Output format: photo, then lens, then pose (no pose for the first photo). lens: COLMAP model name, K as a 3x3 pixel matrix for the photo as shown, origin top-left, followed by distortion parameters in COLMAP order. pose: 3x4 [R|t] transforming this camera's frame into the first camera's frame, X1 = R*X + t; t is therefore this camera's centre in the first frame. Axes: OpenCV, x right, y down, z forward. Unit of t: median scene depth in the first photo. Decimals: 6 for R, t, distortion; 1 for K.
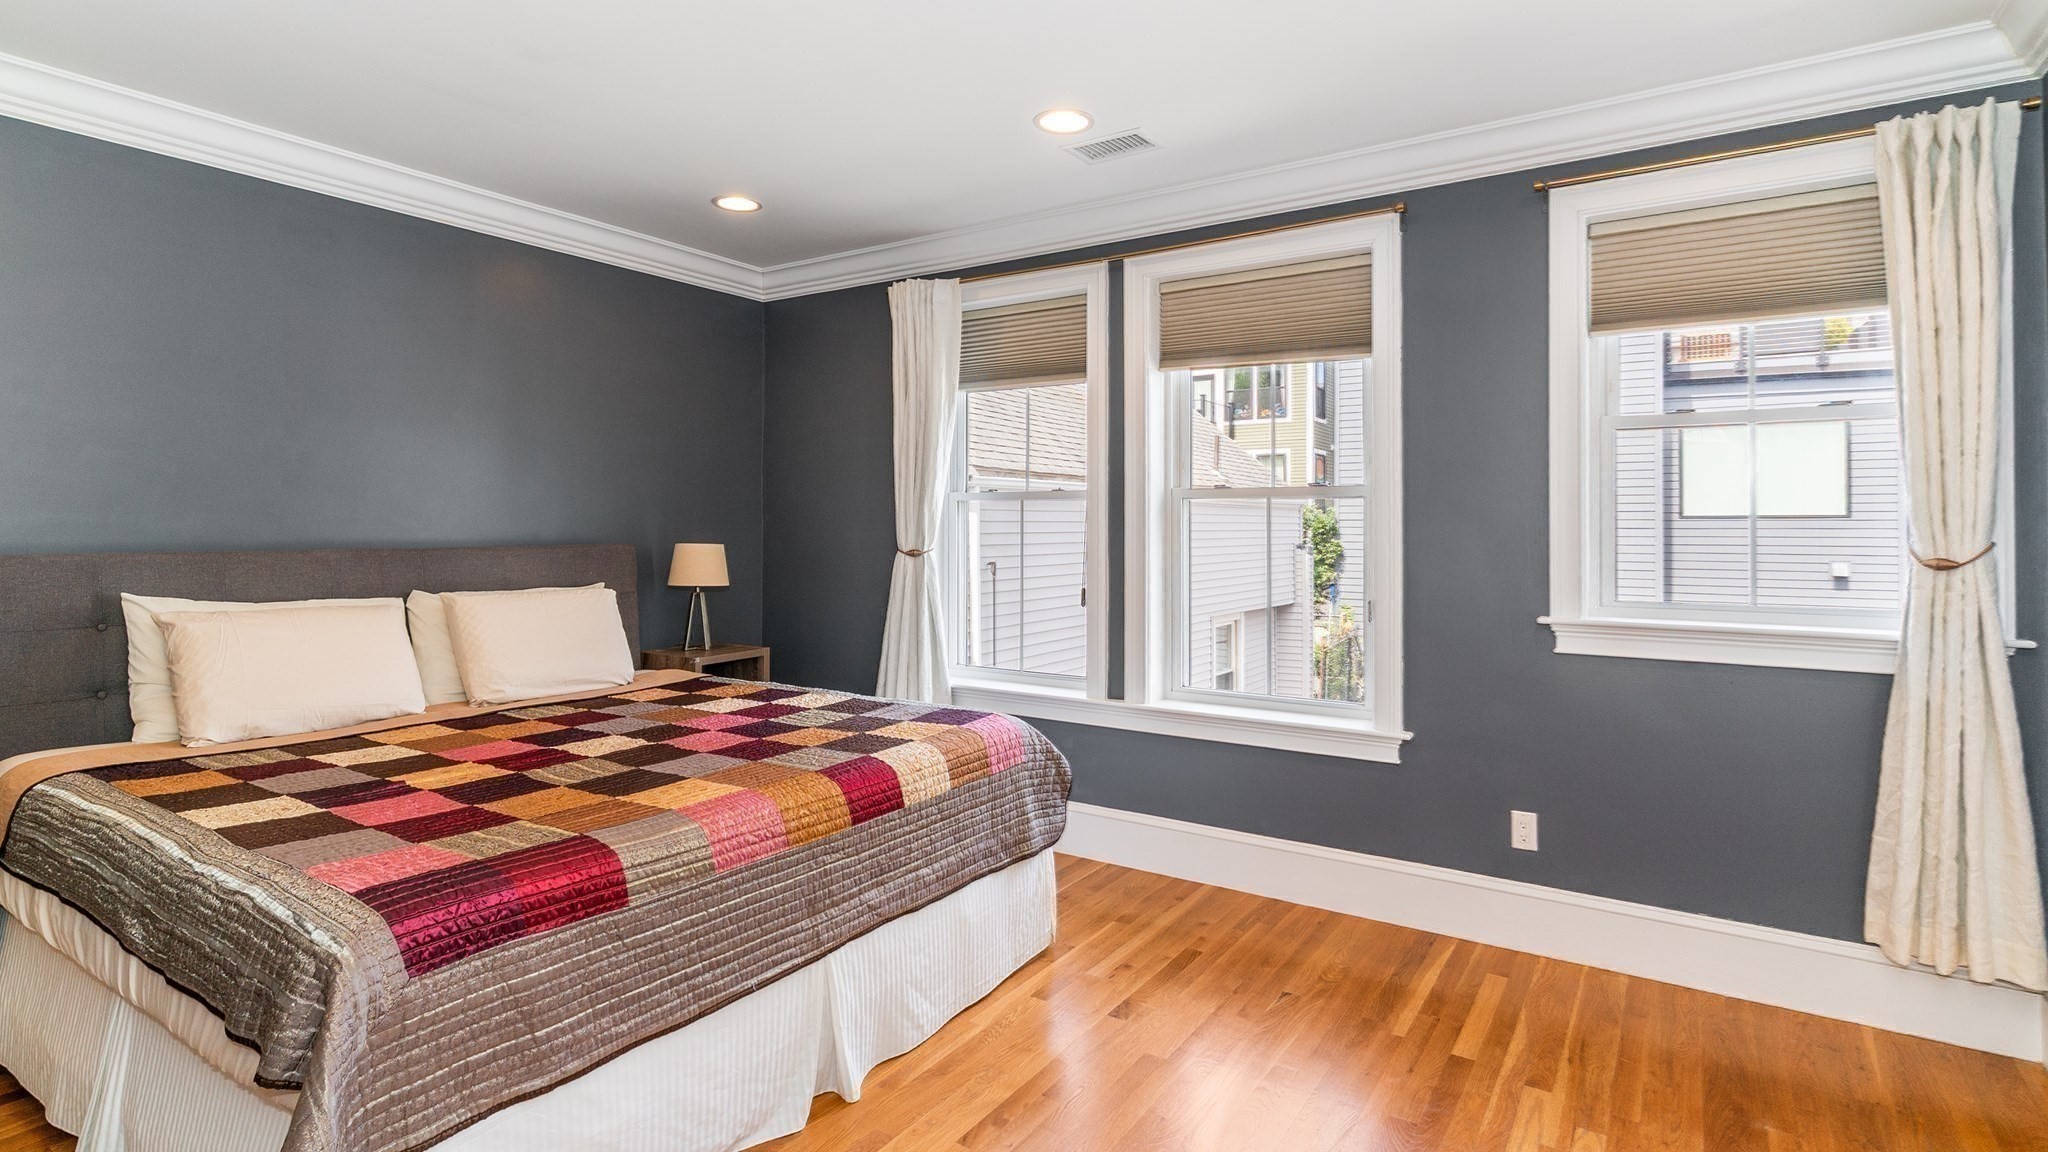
lens RADIAL K [[1009.8, 0, 1024.0], [0, 1009.8, 576.0], [0, 0, 1]] dist [0.003056, 0.001036]
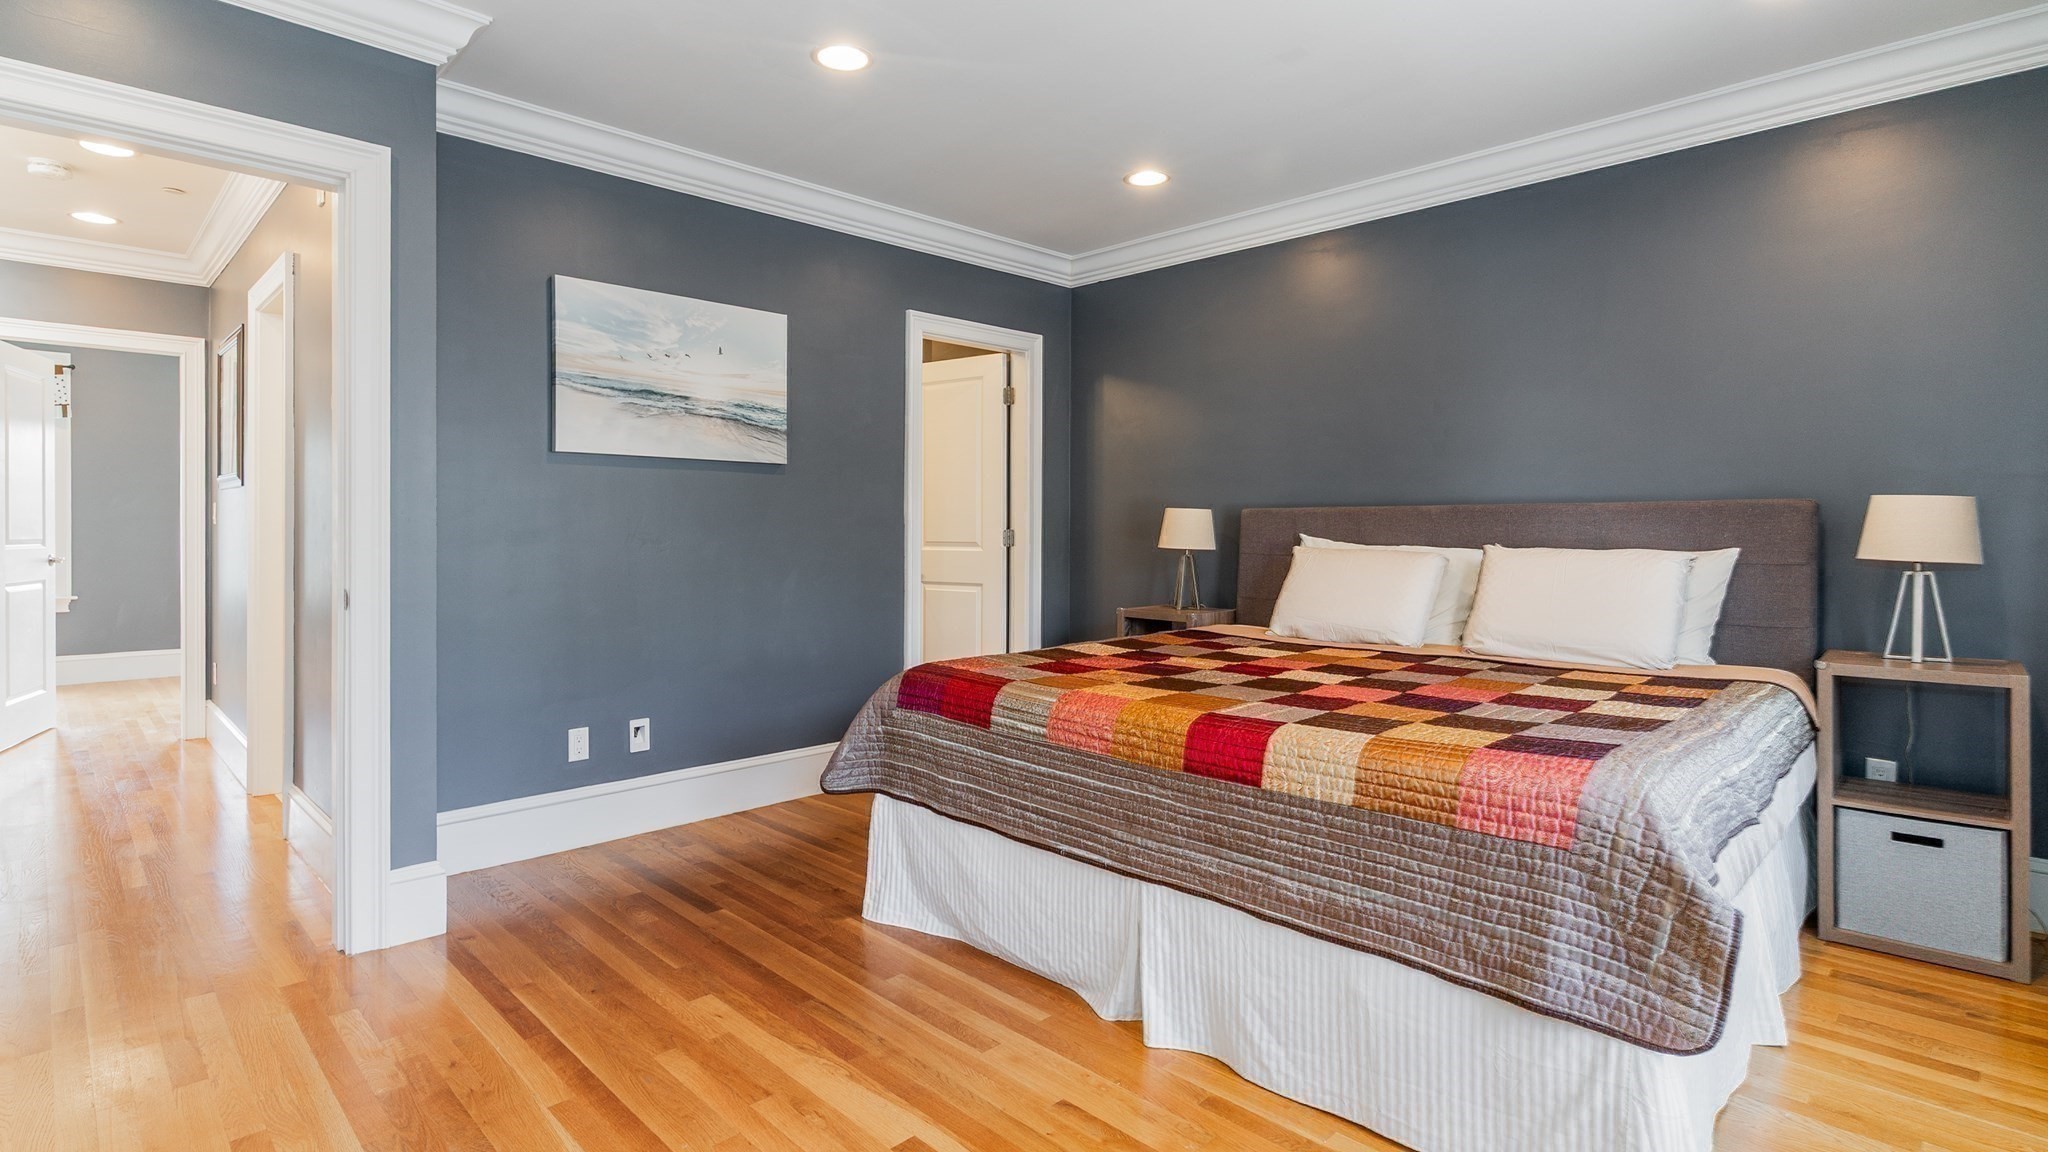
lens RADIAL K [[1000.5, 0, 1024.0], [0, 1000.5, 576.0], [0, 0, 1]] dist [0.000644, 0.000281]
pose [[-0.204158, 0.042508, -0.978015, 0.752810], [-0.049962, 0.997302, 0.053776, 0.022579], [0.977662, 0.059843, -0.201484, 1.015077]]
